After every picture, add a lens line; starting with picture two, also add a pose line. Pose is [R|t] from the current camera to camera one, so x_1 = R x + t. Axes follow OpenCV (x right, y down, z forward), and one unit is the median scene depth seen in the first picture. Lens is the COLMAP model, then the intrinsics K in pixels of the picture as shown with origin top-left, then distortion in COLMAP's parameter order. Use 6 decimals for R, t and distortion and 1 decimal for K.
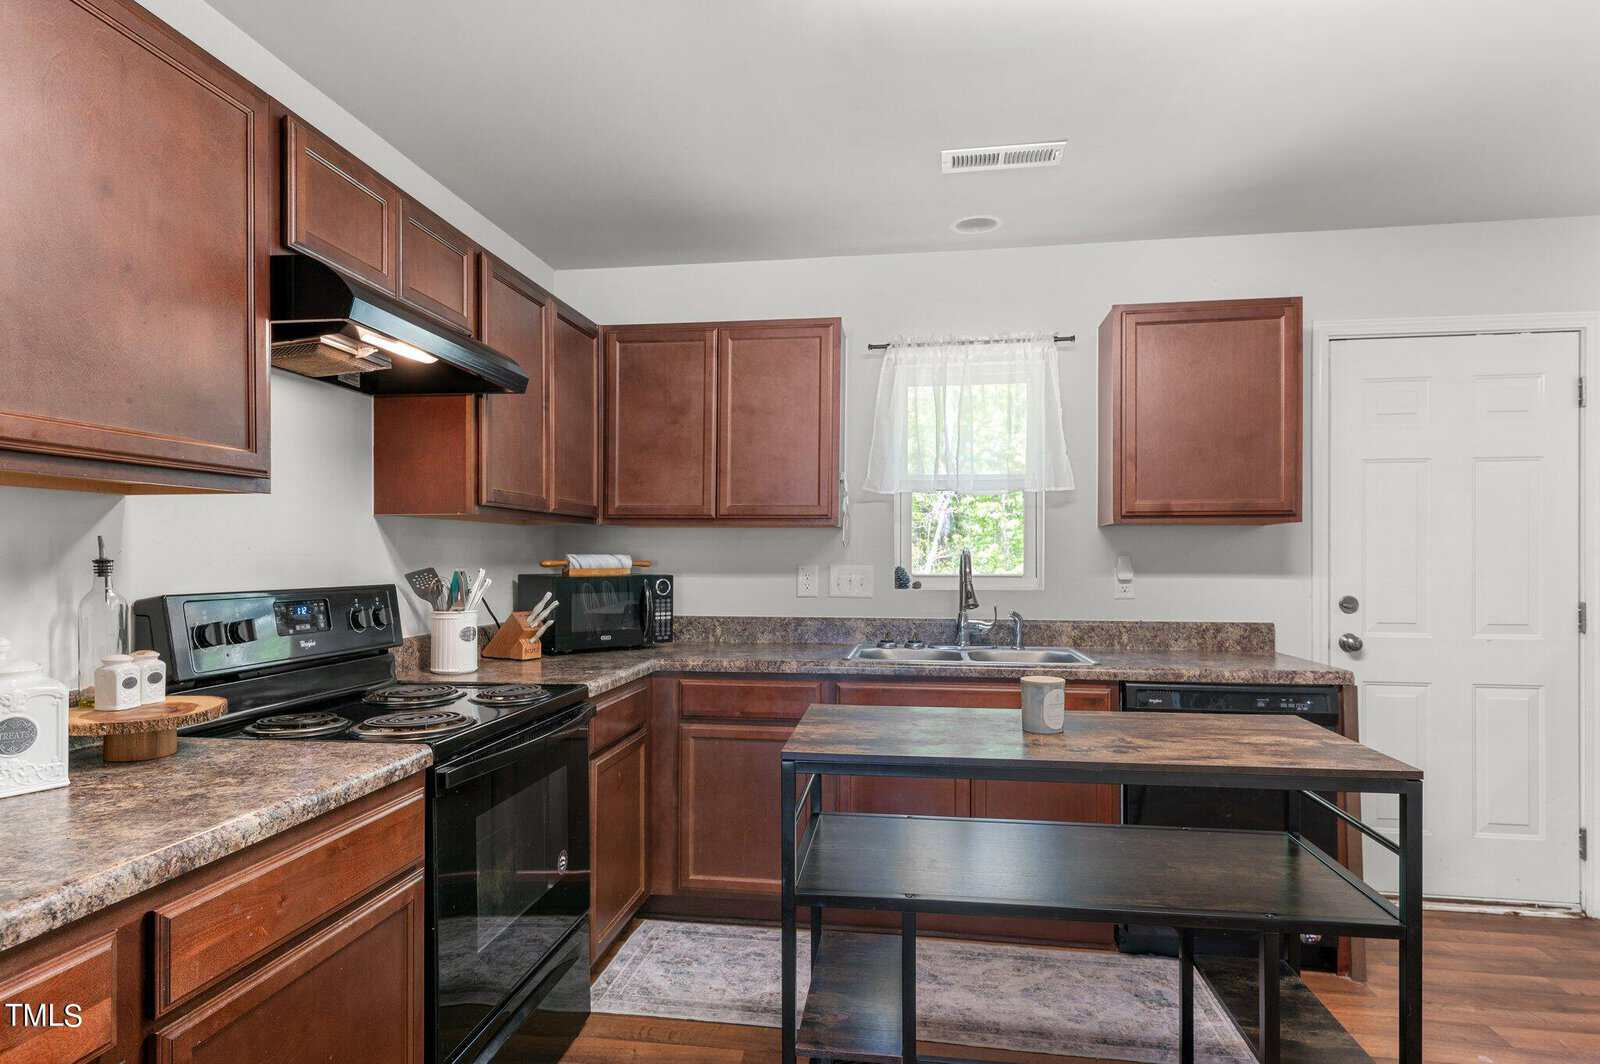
lens RADIAL K [[864.9, 0, 775.9], [0, 864.9, 558.8], [0, 0, 1]] dist [0.008164, 0.001823]
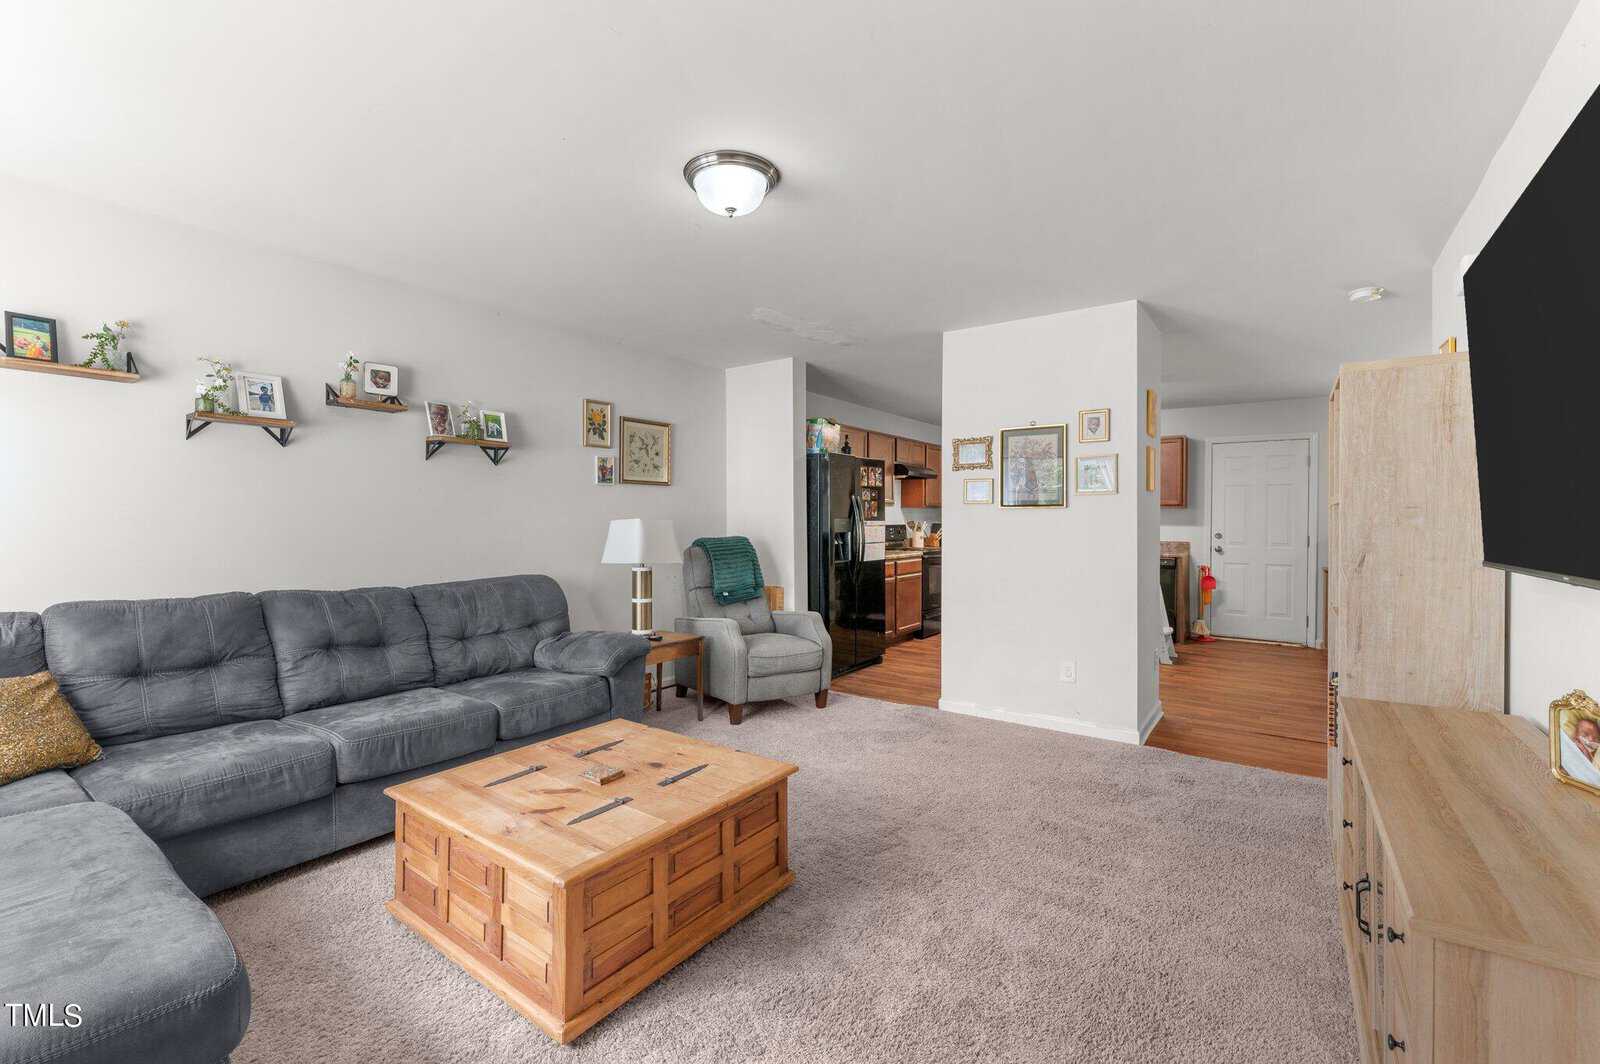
lens RADIAL K [[693.2, 0, 781.3], [0, 693.2, 517.0], [0, 0, 1]] dist [0.004745, -0.002518]
pose [[0.892057, 0.003009, -0.451913, 0.411281], [-0.004929, 0.999983, -0.003070, 0.004180], [0.451896, 0.004966, 0.892057, -1.729784]]
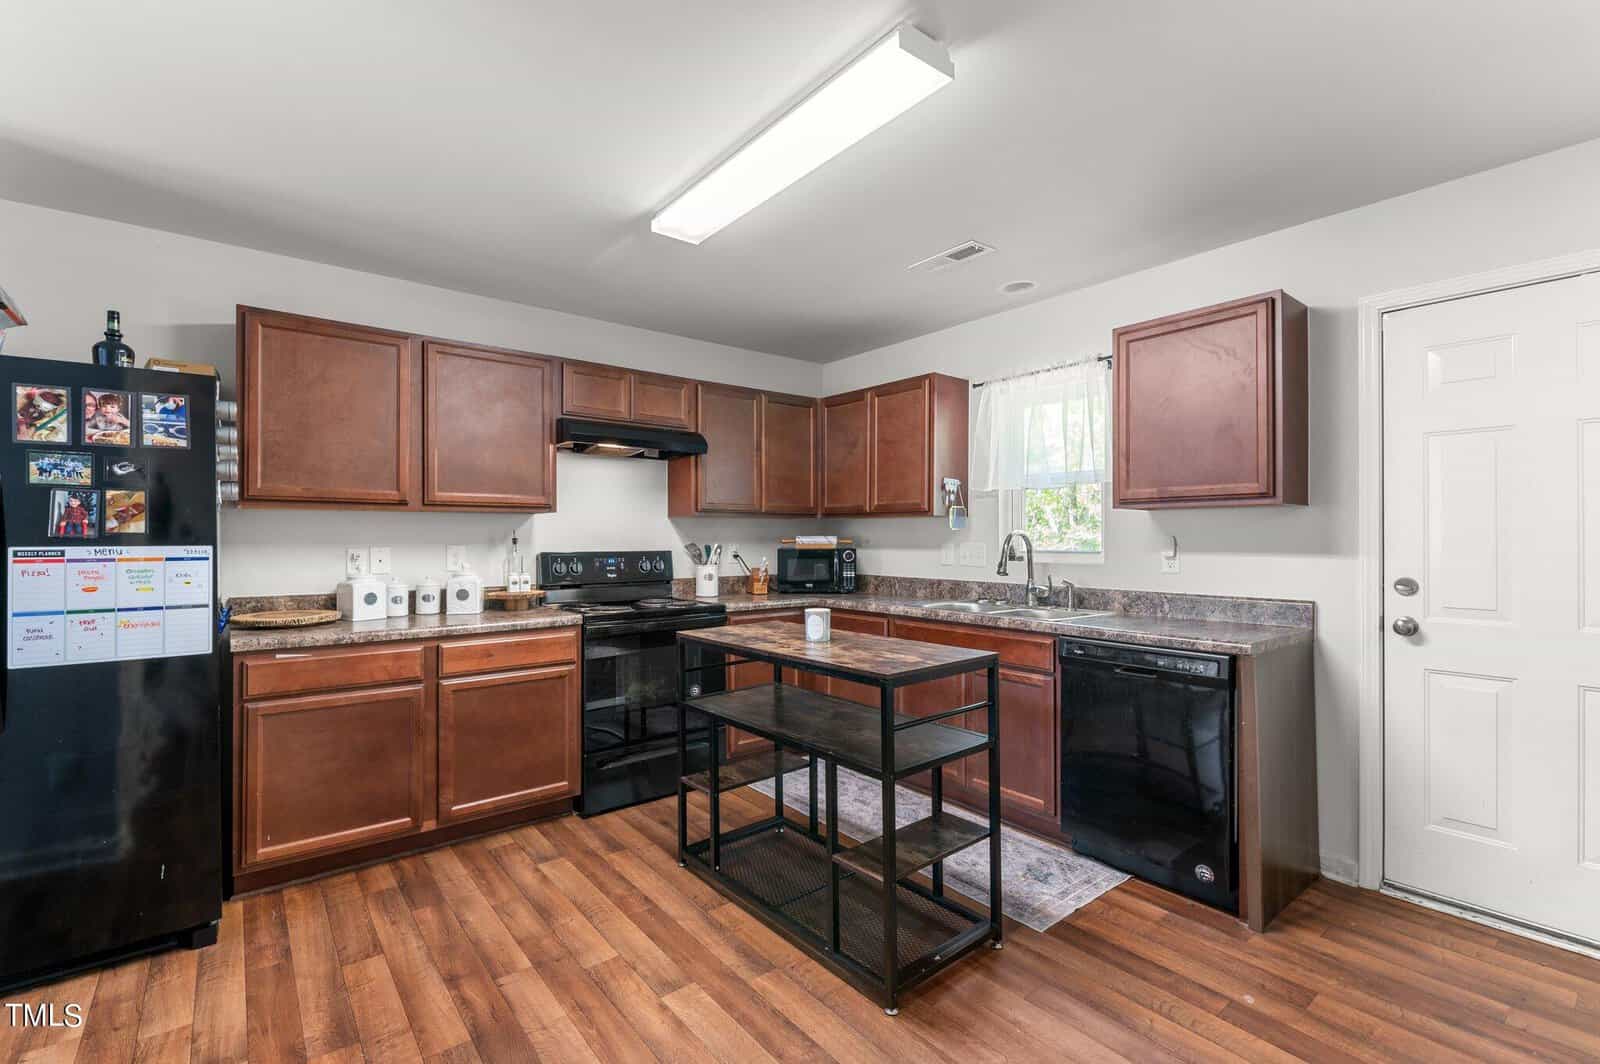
lens RADIAL K [[693.2, 0, 799.6], [0, 693.2, 533.2], [0, 0, 1]] dist [0.004745, -0.002518]
pose [[0.741283, -0.005737, -0.671168, 0.686627], [-0.000467, 0.999959, -0.009064, 0.001721], [0.671192, 0.007032, 0.741250, -0.013357]]
